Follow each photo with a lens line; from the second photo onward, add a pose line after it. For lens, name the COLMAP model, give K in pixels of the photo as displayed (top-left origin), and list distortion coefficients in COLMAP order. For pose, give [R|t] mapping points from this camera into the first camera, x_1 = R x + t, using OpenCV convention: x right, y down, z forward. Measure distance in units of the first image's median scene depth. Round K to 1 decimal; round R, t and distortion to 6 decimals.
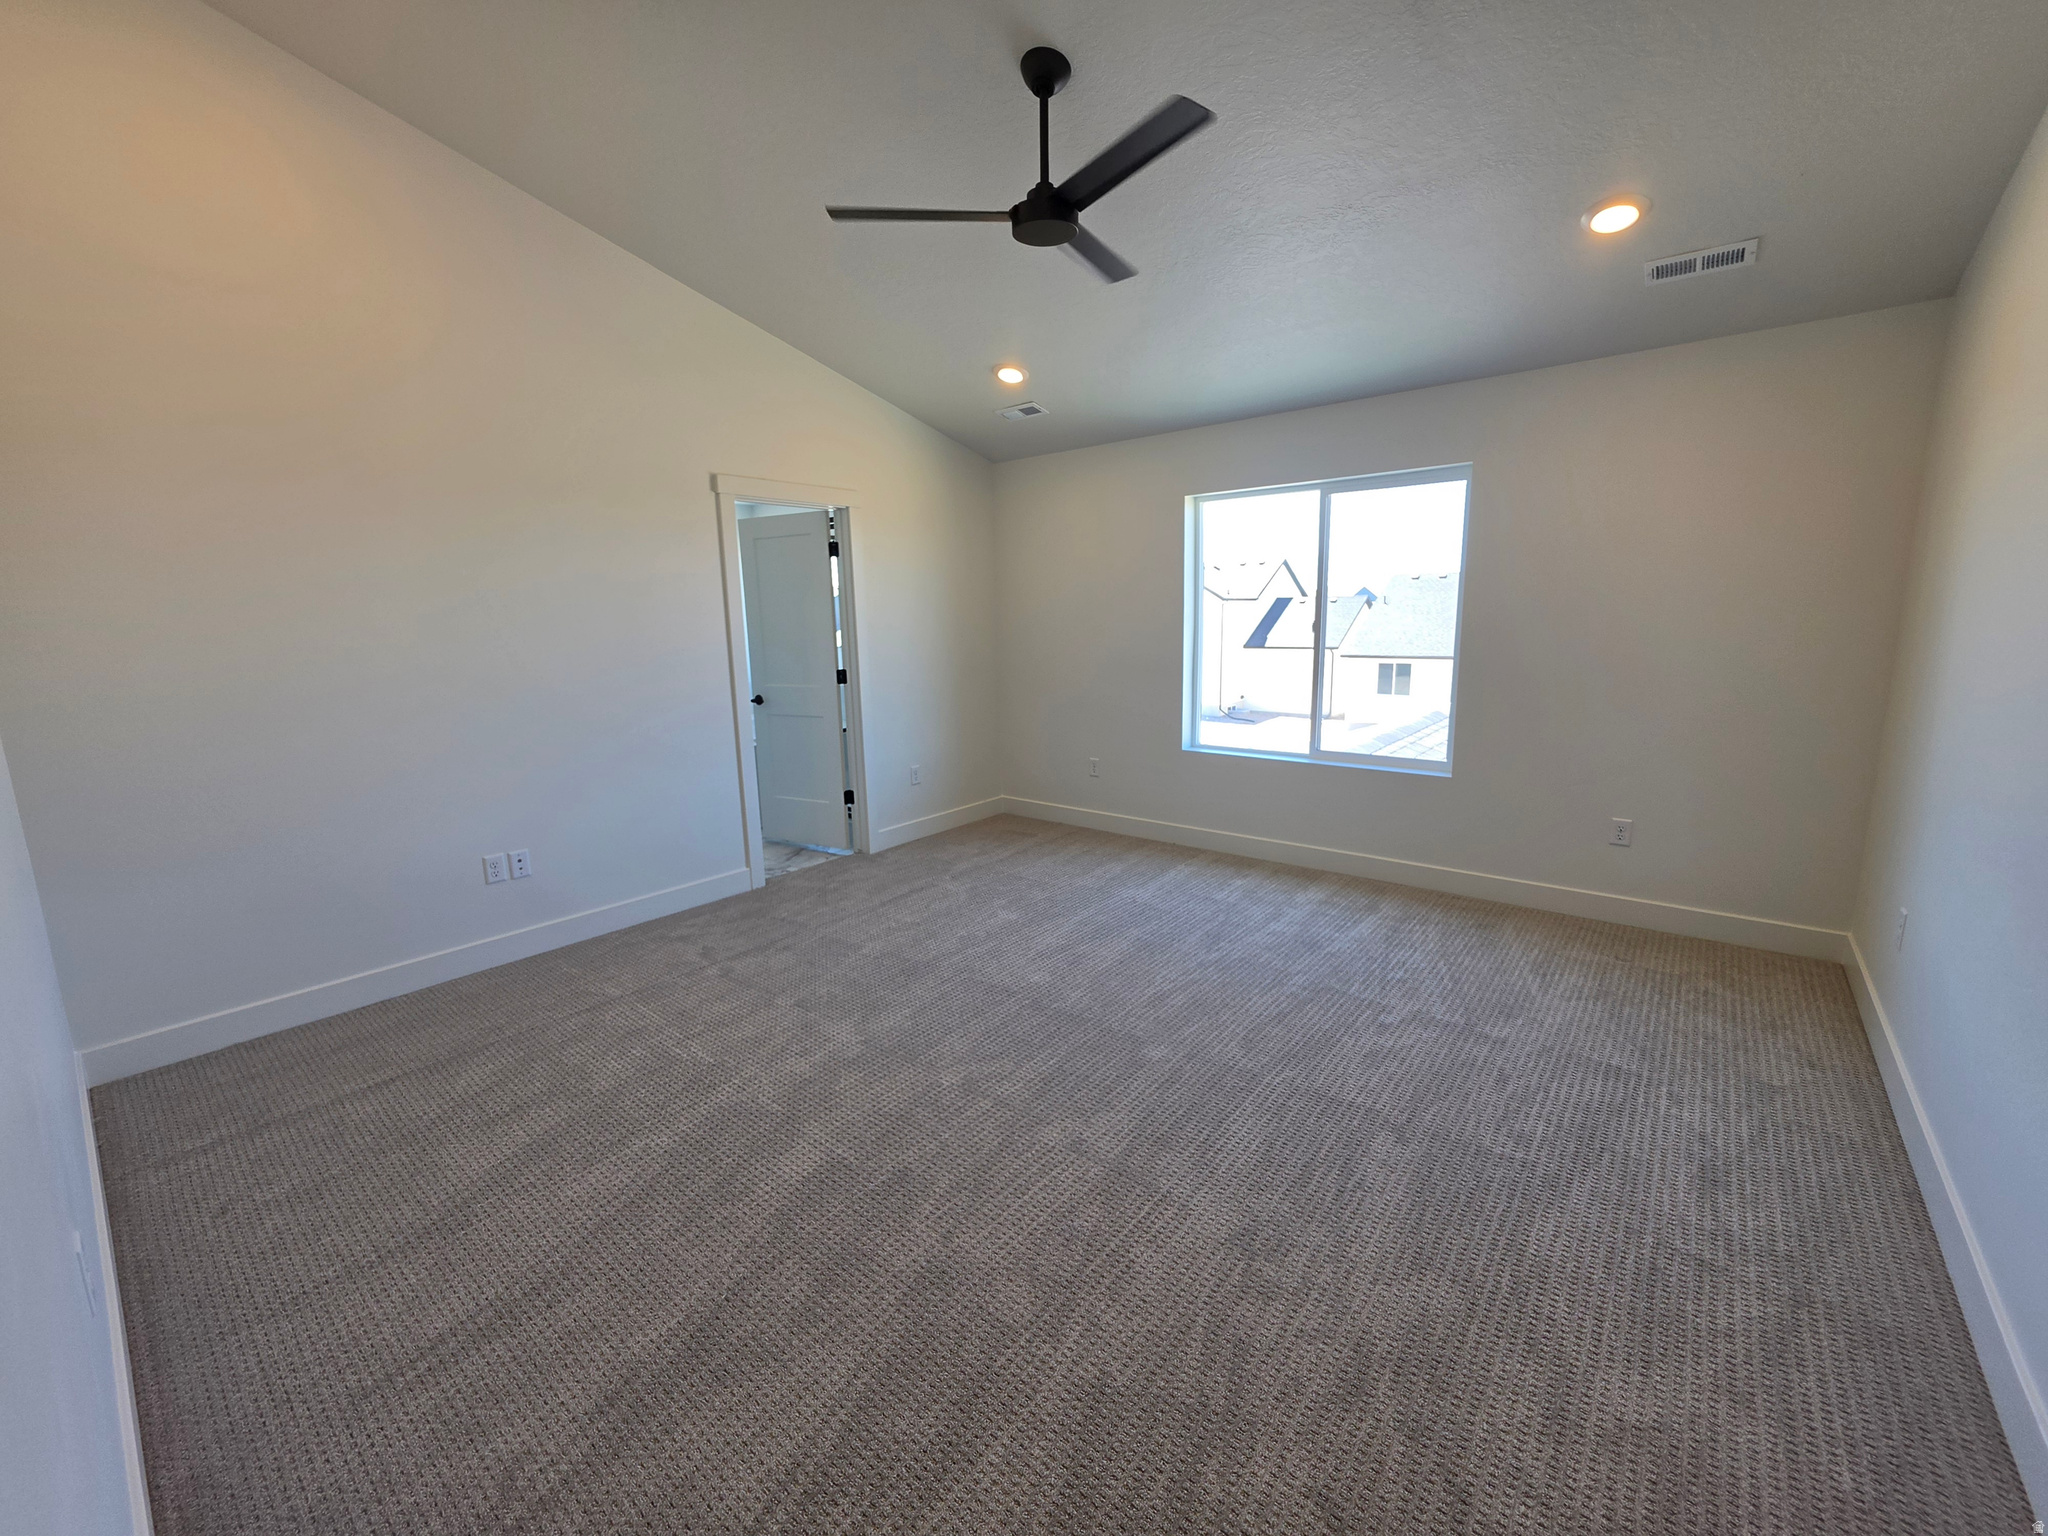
lens RADIAL K [[818.2, 0, 1022.4], [0, 818.2, 762.3], [0, 0, 1]] dist [-0.003122, -0.000330]
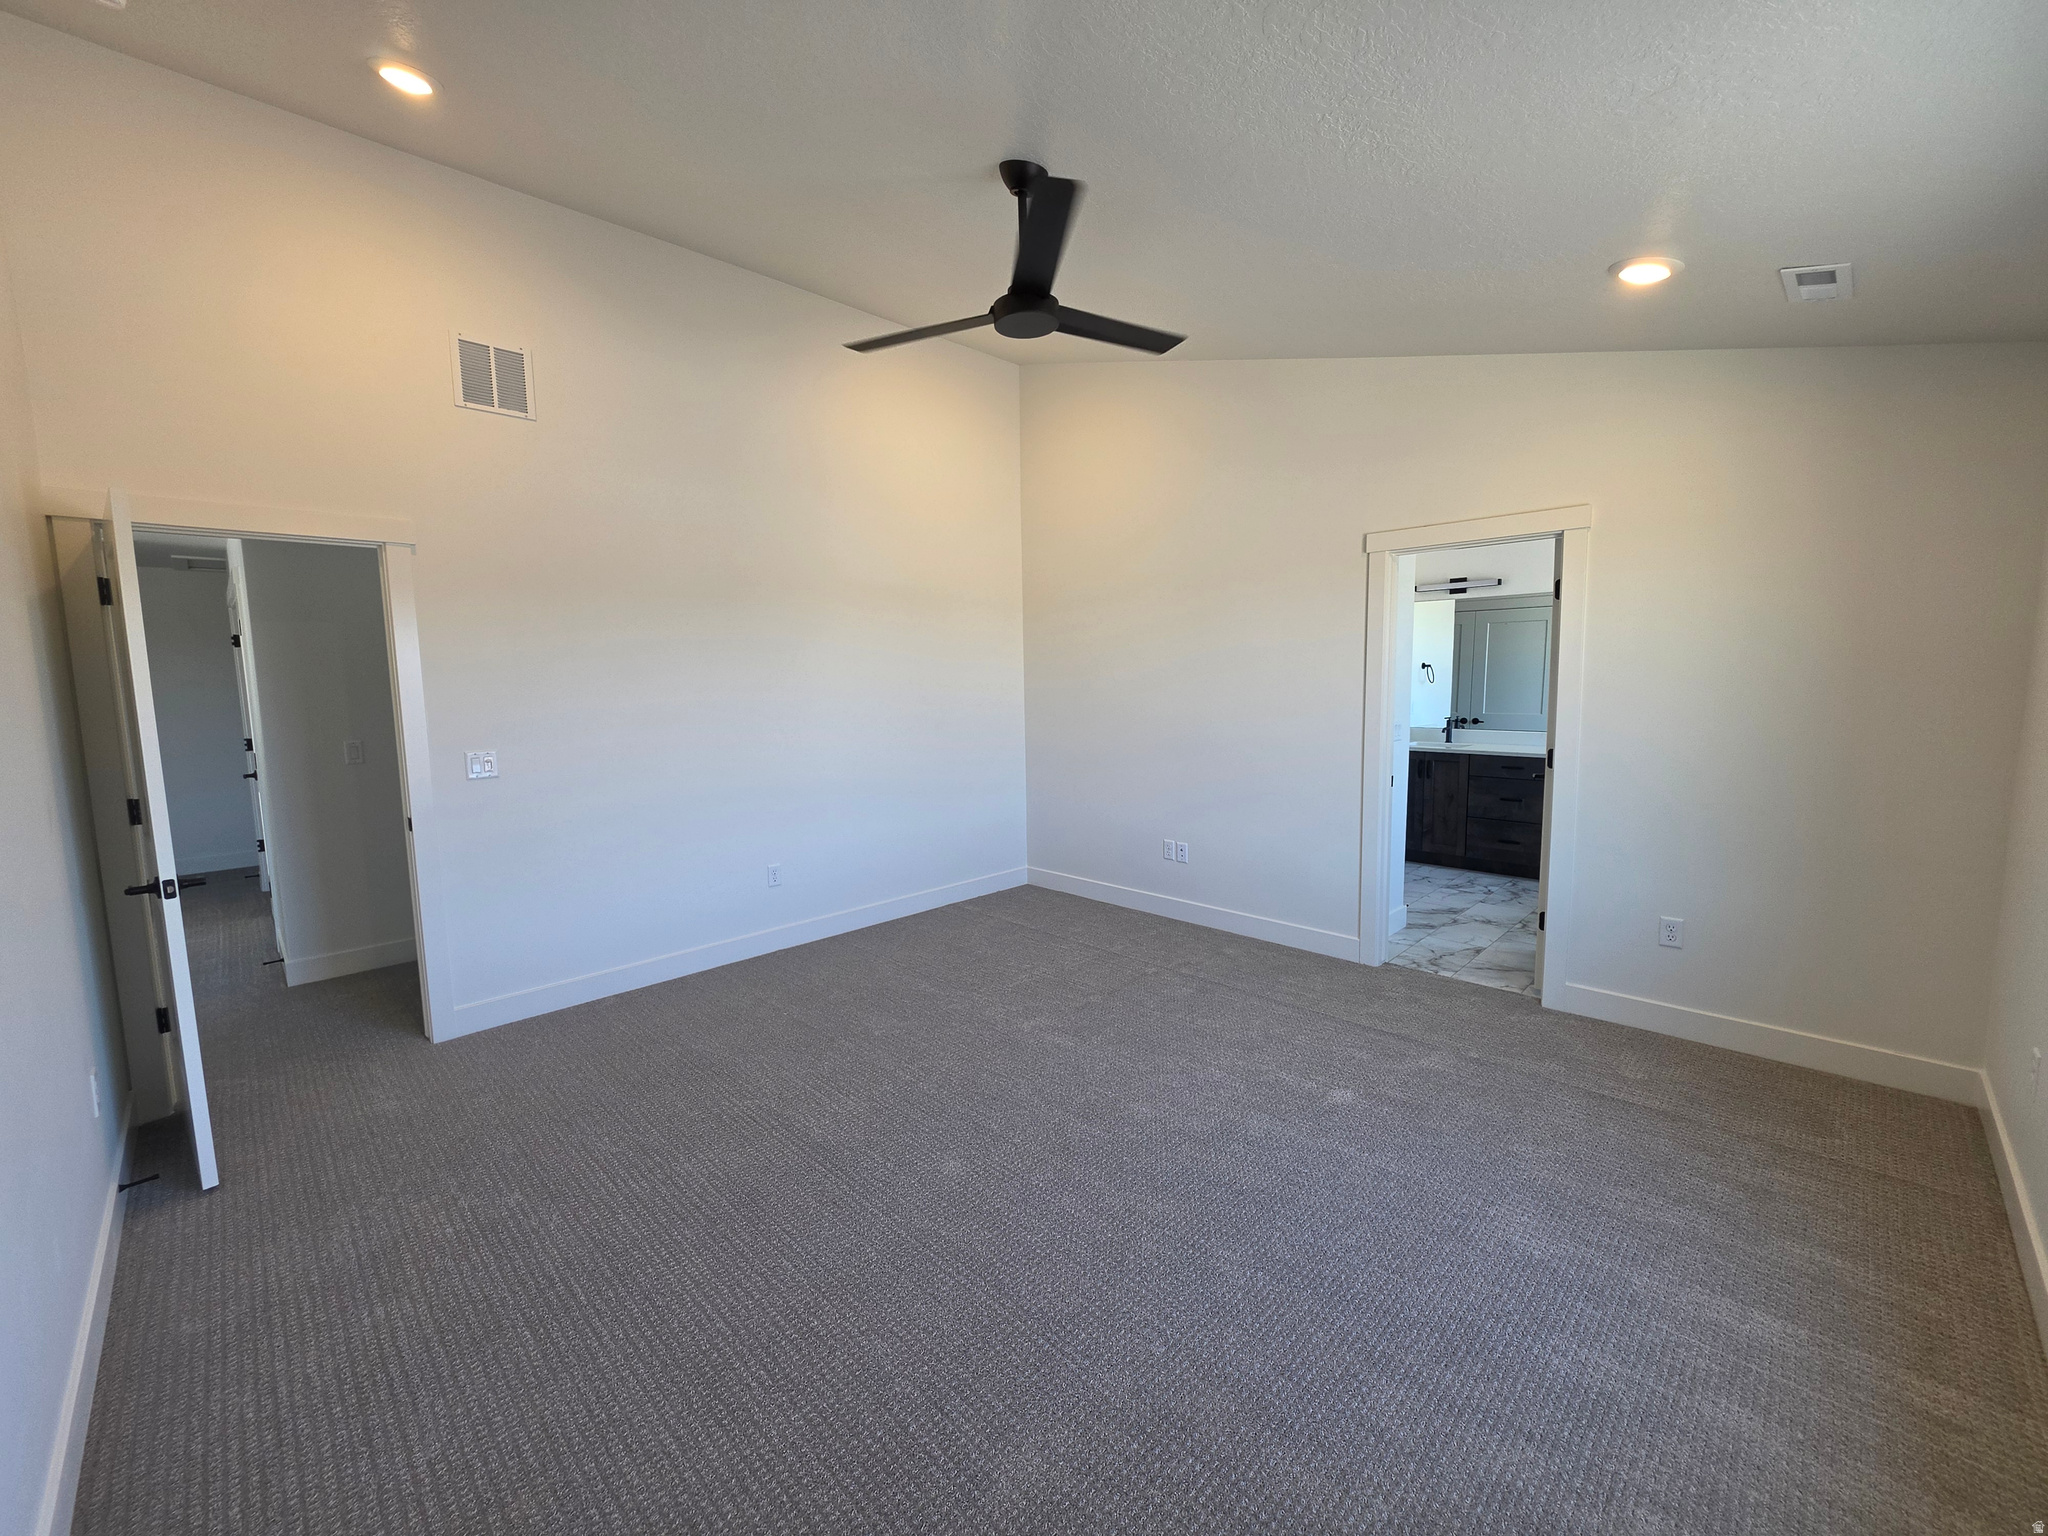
lens RADIAL K [[818.2, 0, 1020.6], [0, 818.2, 764.0], [0, 0, 1]] dist [-0.003122, -0.000330]
pose [[-0.088150, 0.131200, -0.987429, 0.612349], [-0.161621, 0.976269, 0.144145, -0.143006], [0.982908, 0.172295, -0.064853, 0.644178]]
